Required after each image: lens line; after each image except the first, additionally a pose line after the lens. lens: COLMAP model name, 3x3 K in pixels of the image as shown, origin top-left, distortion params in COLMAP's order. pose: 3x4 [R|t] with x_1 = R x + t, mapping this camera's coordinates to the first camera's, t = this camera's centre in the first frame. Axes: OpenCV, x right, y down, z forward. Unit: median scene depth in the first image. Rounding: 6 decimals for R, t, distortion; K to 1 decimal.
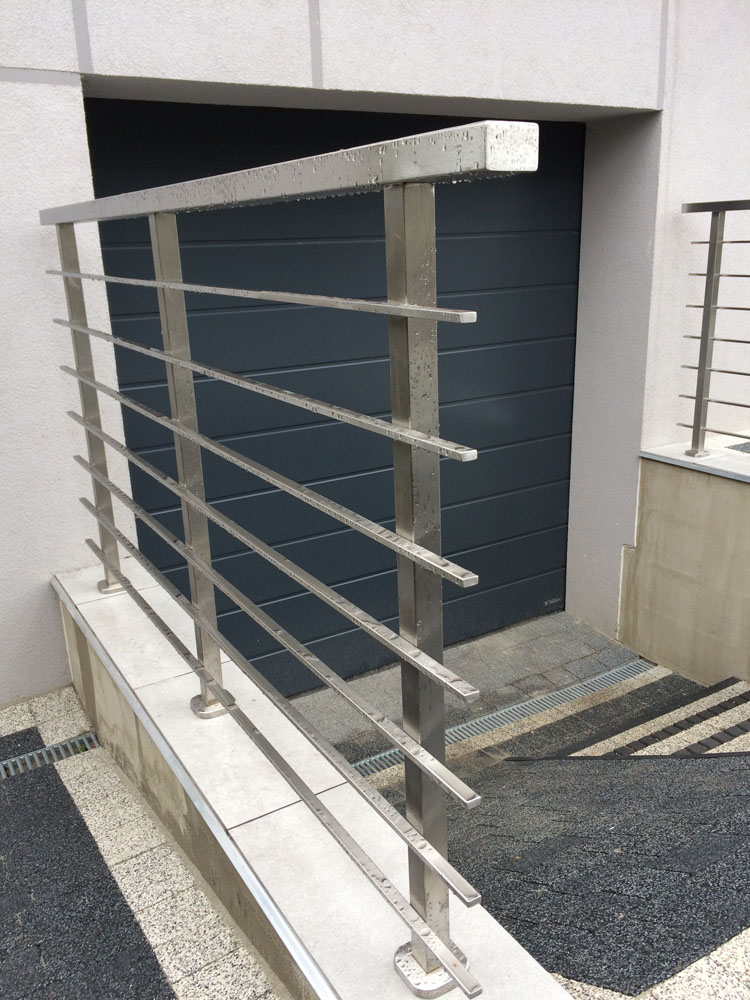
lens RADIAL K [[857.1, 0, 375.4], [0, 857.1, 498.3], [0, 0, 1]] dist [0.069893, -0.102359]
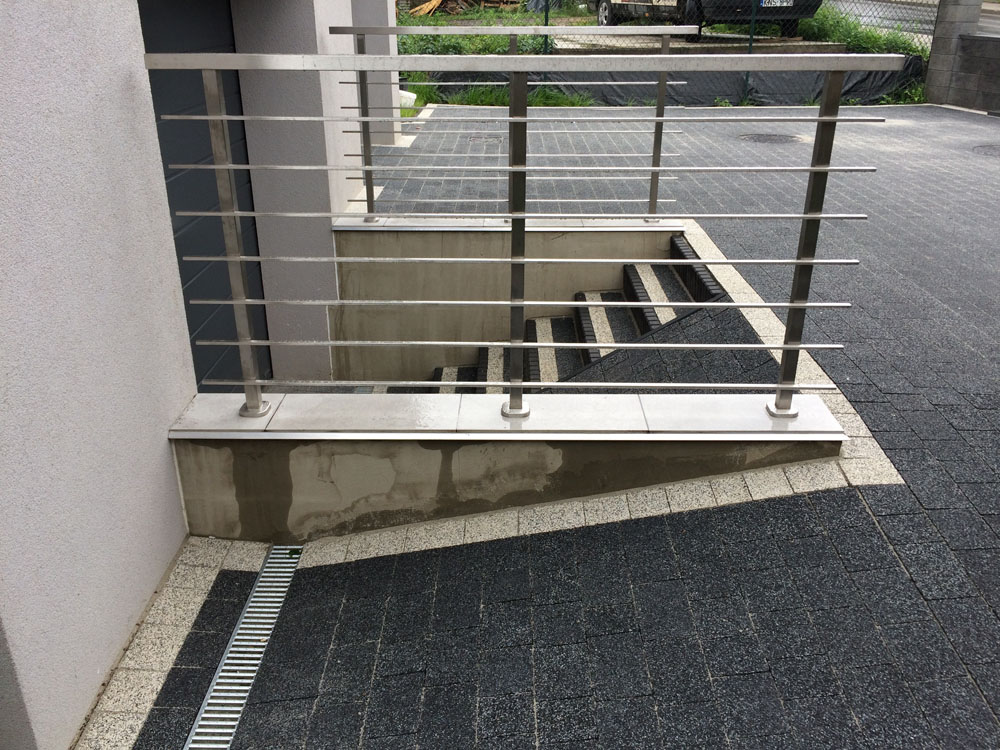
lens RADIAL K [[857.1, 0, 502.2], [0, 857.1, 375.9], [0, 0, 1]] dist [0.069893, -0.102359]
pose [[0.528243, -0.310704, 0.790204, -0.714955], [0.230455, 0.948174, 0.218760, -0.074028], [-0.817221, 0.066548, 0.572469, 0.099789]]
